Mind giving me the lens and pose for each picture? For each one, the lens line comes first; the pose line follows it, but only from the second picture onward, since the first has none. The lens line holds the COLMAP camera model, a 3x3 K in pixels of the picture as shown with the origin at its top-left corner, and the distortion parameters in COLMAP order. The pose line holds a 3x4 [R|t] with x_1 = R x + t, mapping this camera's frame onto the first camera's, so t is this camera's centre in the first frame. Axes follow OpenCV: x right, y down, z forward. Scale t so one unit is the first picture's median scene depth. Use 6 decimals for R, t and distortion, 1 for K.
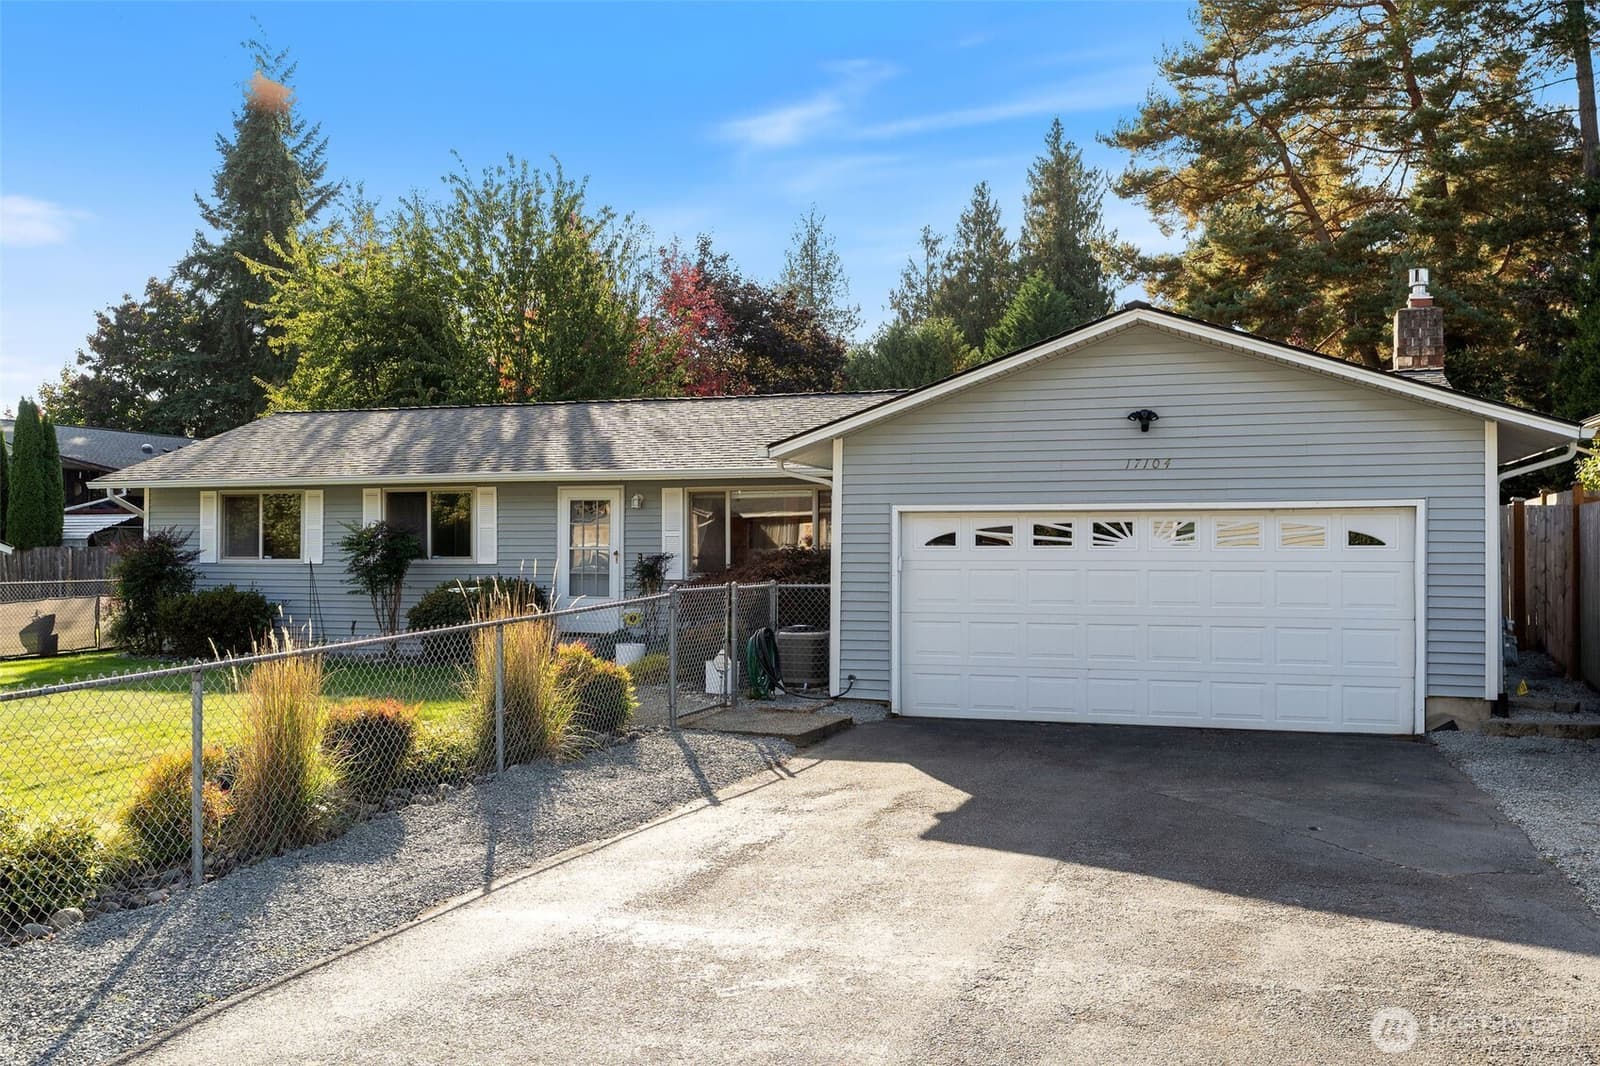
lens RADIAL K [[1385.4, 0, 801.4], [0, 1385.4, 539.9], [0, 0, 1]] dist [0.009389, -0.003543]
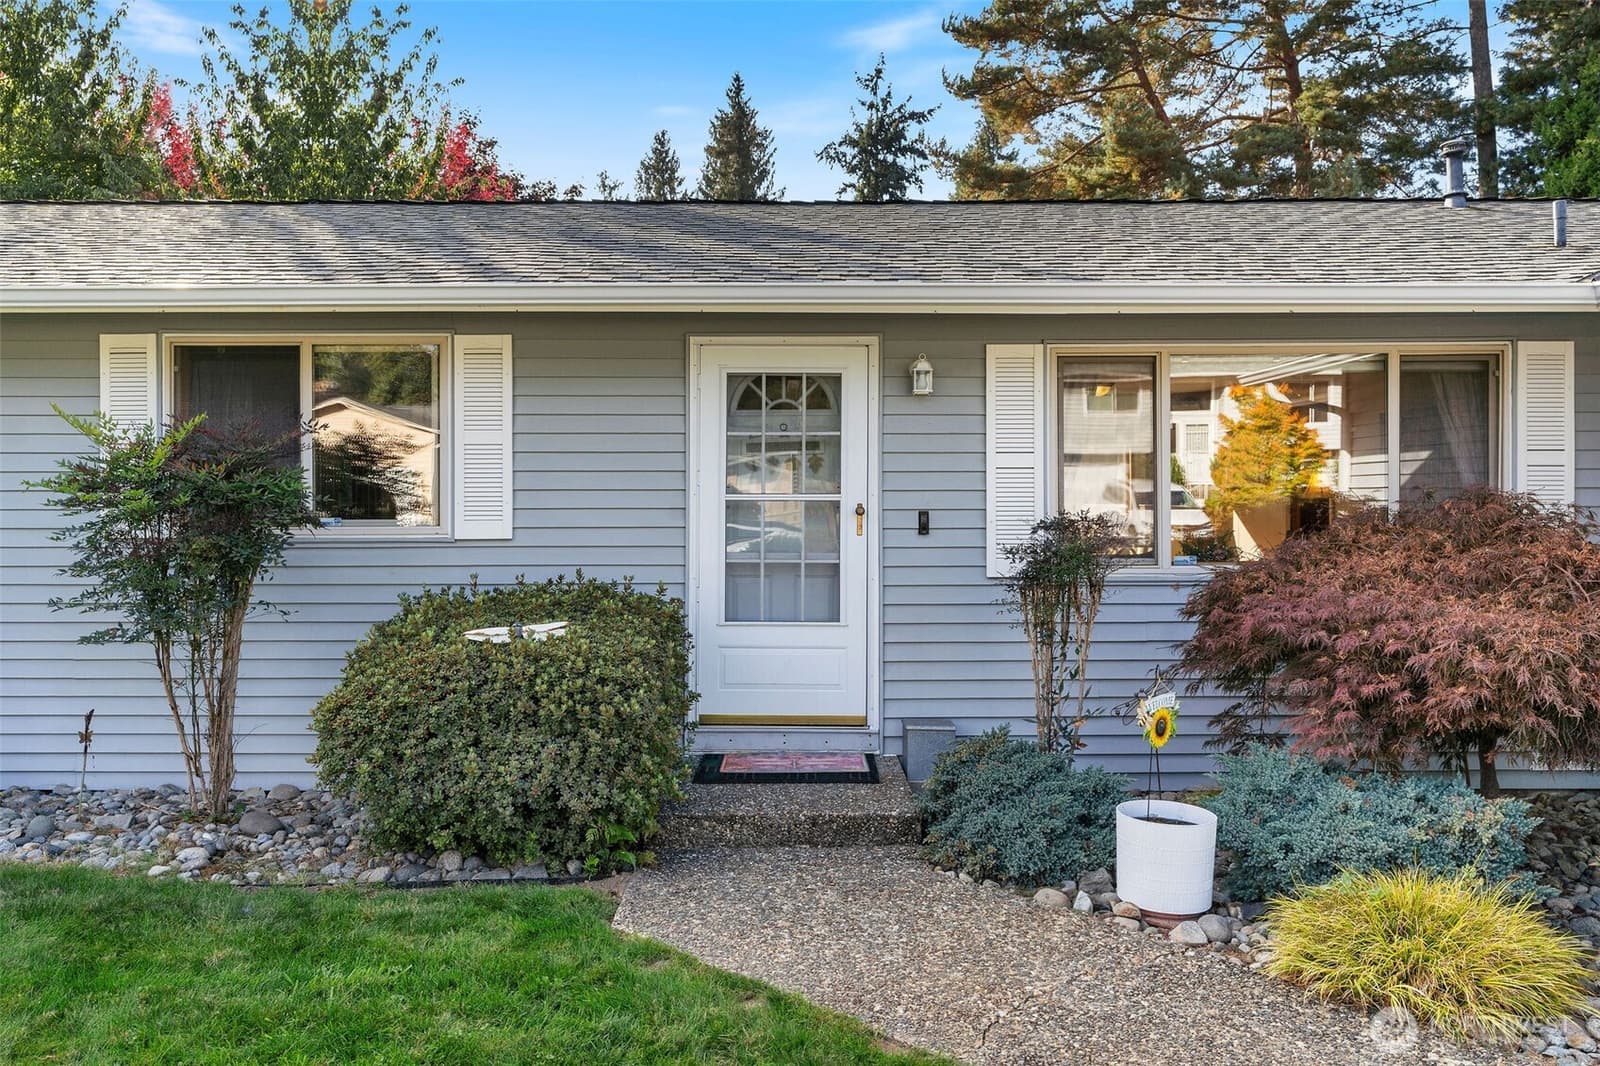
lens RADIAL K [[1192.8, 0, 789.0], [0, 1192.8, 488.4], [0, 0, 1]] dist [0.002833, -0.003123]
pose [[0.953672, 0.000427, 0.300848, -0.248047], [-0.002817, 0.999968, 0.007509, 0.000847], [-0.300835, -0.008008, 0.953642, 0.673601]]
